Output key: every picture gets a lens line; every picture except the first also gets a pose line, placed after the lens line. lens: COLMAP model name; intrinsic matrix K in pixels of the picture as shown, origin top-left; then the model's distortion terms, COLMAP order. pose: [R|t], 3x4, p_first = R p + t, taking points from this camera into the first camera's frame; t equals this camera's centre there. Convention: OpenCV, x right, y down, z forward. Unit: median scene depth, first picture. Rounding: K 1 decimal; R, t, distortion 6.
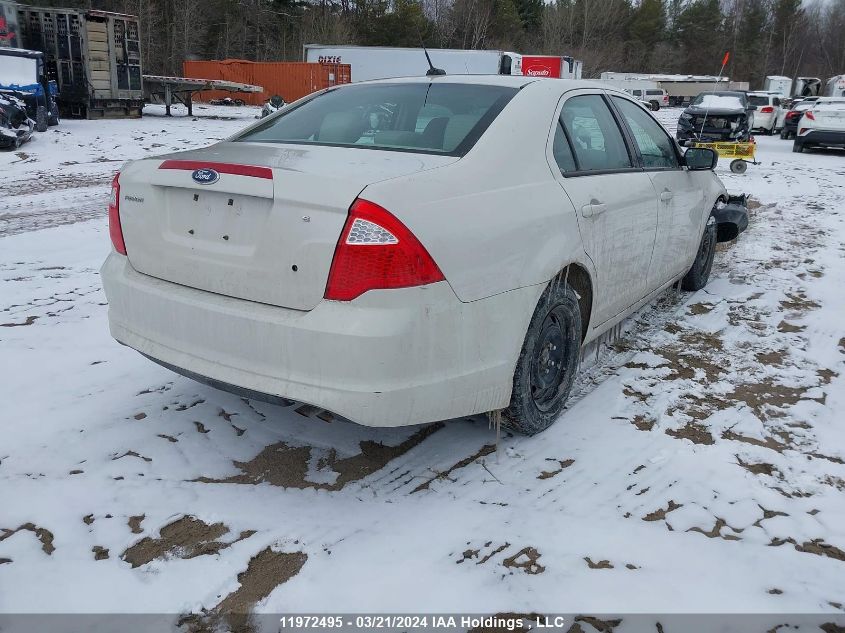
lens RADIAL K [[650.9, 0, 422.5], [0, 650.9, 316.5], [0, 0, 1]] dist [0.028022, -0.024361]
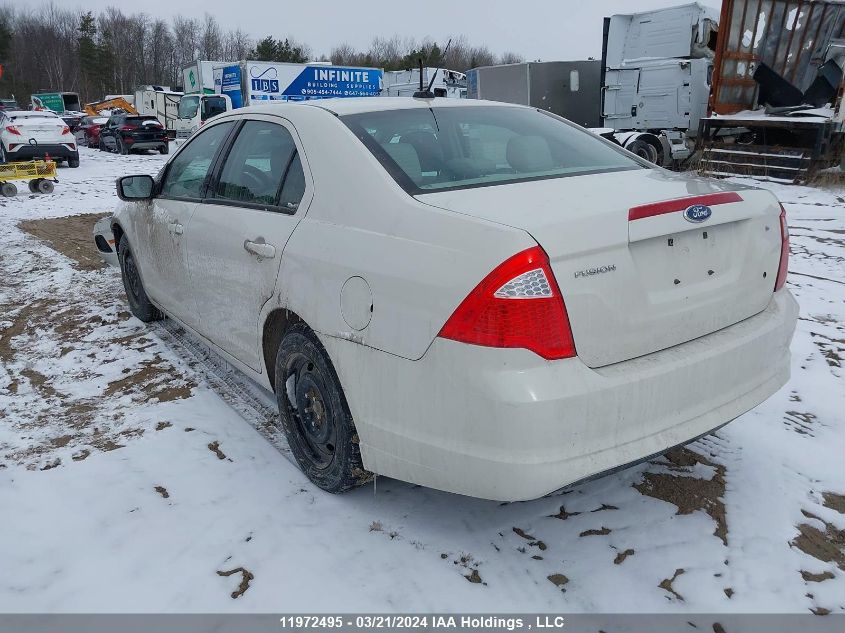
lens RADIAL K [[650.9, 0, 422.5], [0, 650.9, 316.5], [0, 0, 1]] dist [0.028022, -0.024361]
pose [[0.345921, -0.292910, 0.891371, -1.218771], [0.308810, 0.932634, 0.186628, -0.342033], [-0.885988, 0.210706, 0.413071, 0.923439]]
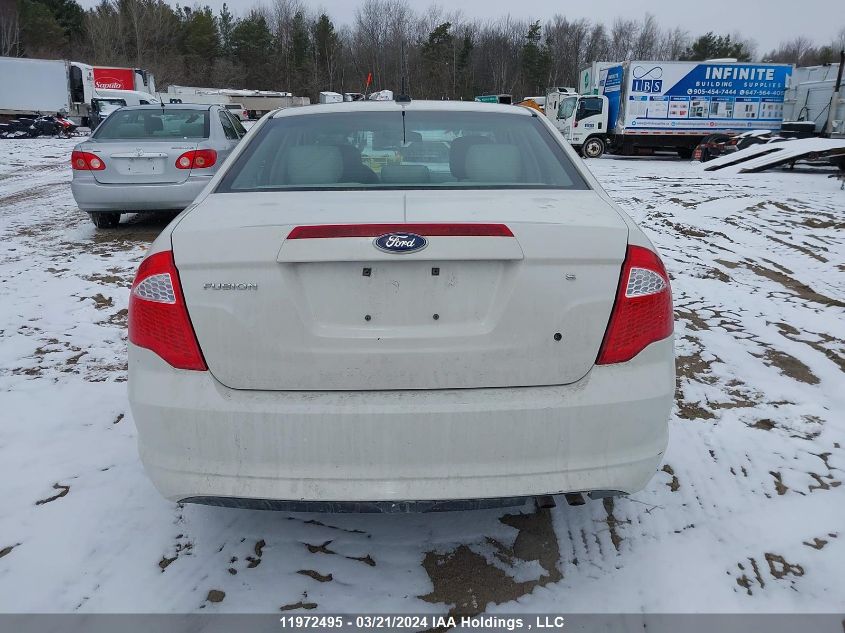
lens RADIAL K [[658.6, 0, 422.5], [0, 658.6, 316.5], [0, 0, 1]] dist [0.010262, -0.009381]
pose [[0.816713, -0.178263, 0.548820, -0.691934], [0.189934, 0.981135, 0.036039, -0.142185], [-0.544891, 0.074806, 0.835164, 0.330800]]
